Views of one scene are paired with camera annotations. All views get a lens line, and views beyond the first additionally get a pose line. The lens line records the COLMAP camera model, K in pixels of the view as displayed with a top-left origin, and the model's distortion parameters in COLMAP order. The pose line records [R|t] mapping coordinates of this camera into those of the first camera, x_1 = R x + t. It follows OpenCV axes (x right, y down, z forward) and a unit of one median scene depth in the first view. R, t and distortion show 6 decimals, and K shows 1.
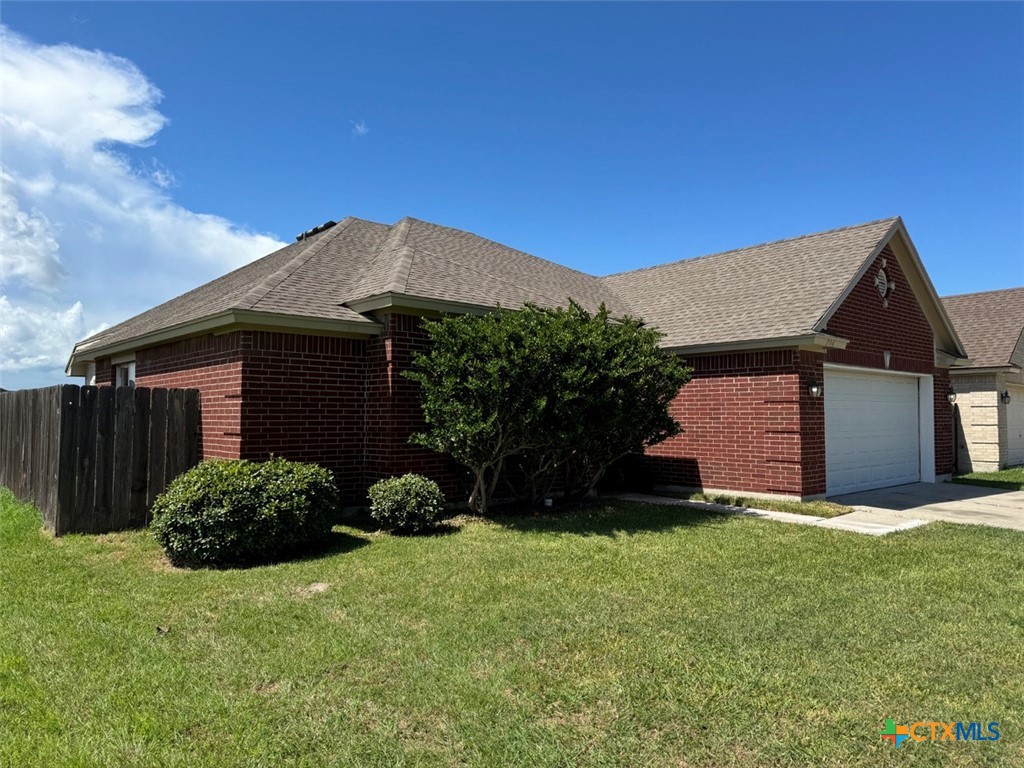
lens RADIAL K [[719.9, 0, 512.0], [0, 719.9, 384.0], [0, 0, 1]] dist [0.000320, 0.000568]
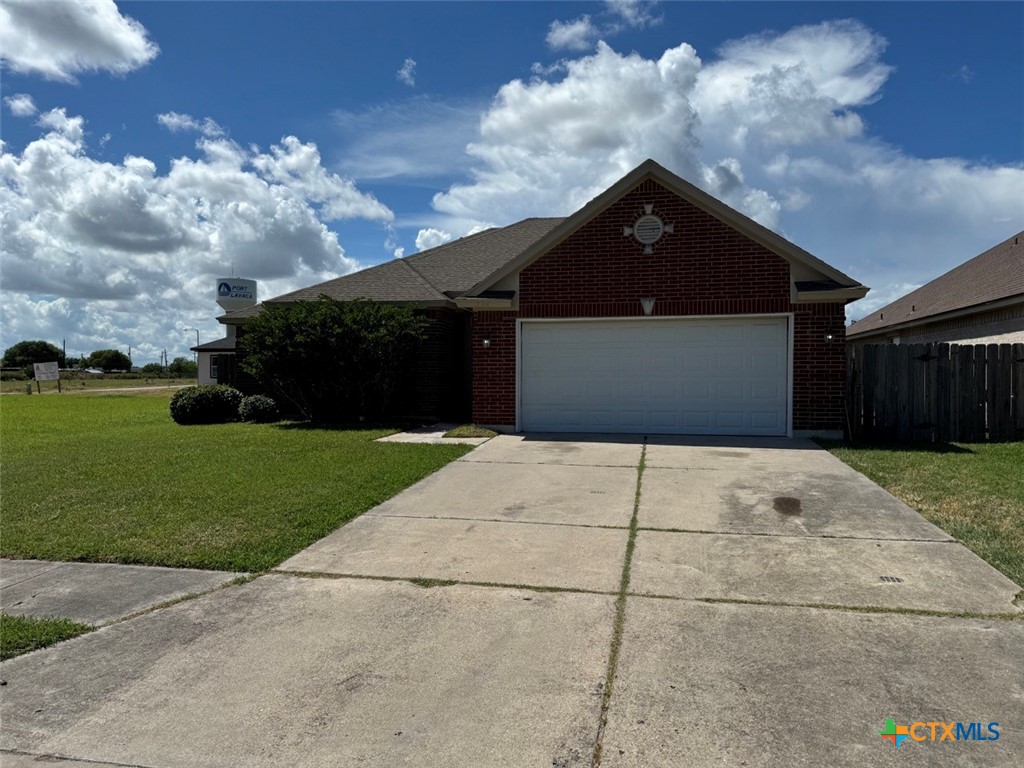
lens RADIAL K [[718.9, 0, 514.3], [0, 718.9, 389.5], [0, 0, 1]] dist [0.072678, -0.069721]
pose [[0.599723, 0.012819, -0.800105, 1.314973], [0.034317, 0.998540, 0.041721, 0.037236], [0.799472, -0.052478, 0.598407, 0.256083]]
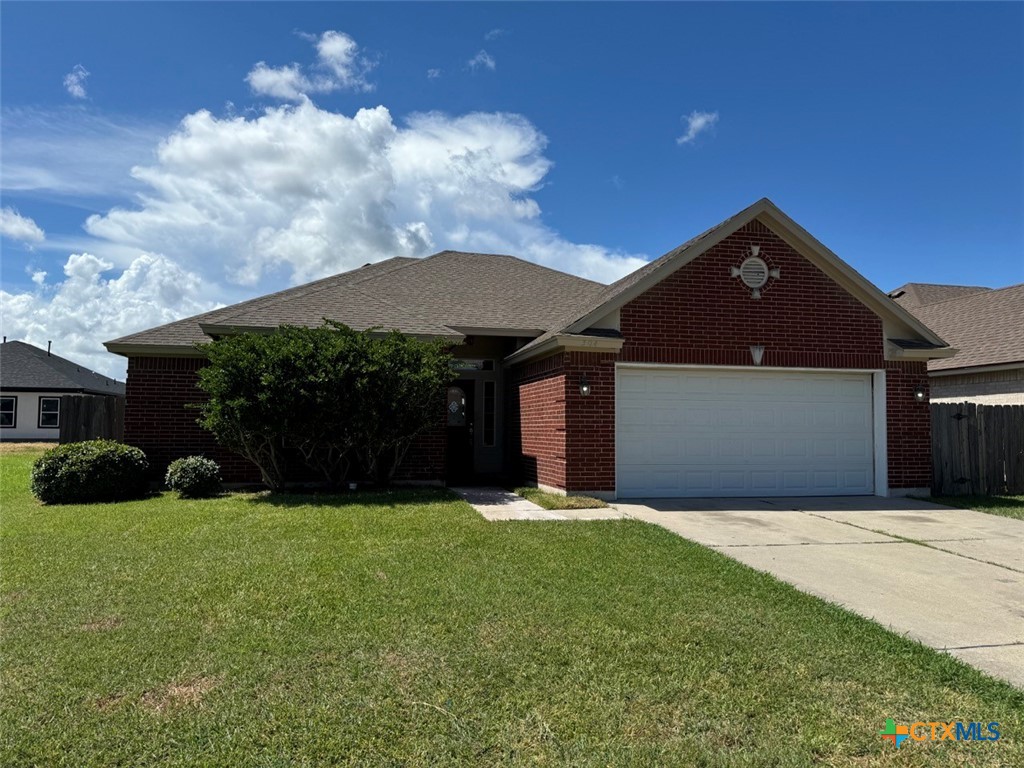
lens RADIAL K [[718.9, 0, 514.3], [0, 718.9, 389.5], [0, 0, 1]] dist [0.072678, -0.069721]
pose [[0.875464, -0.020864, -0.482832, 0.750226], [0.014617, 0.999754, -0.016698, 0.022595], [0.483062, 0.007561, 0.875554, 0.043033]]
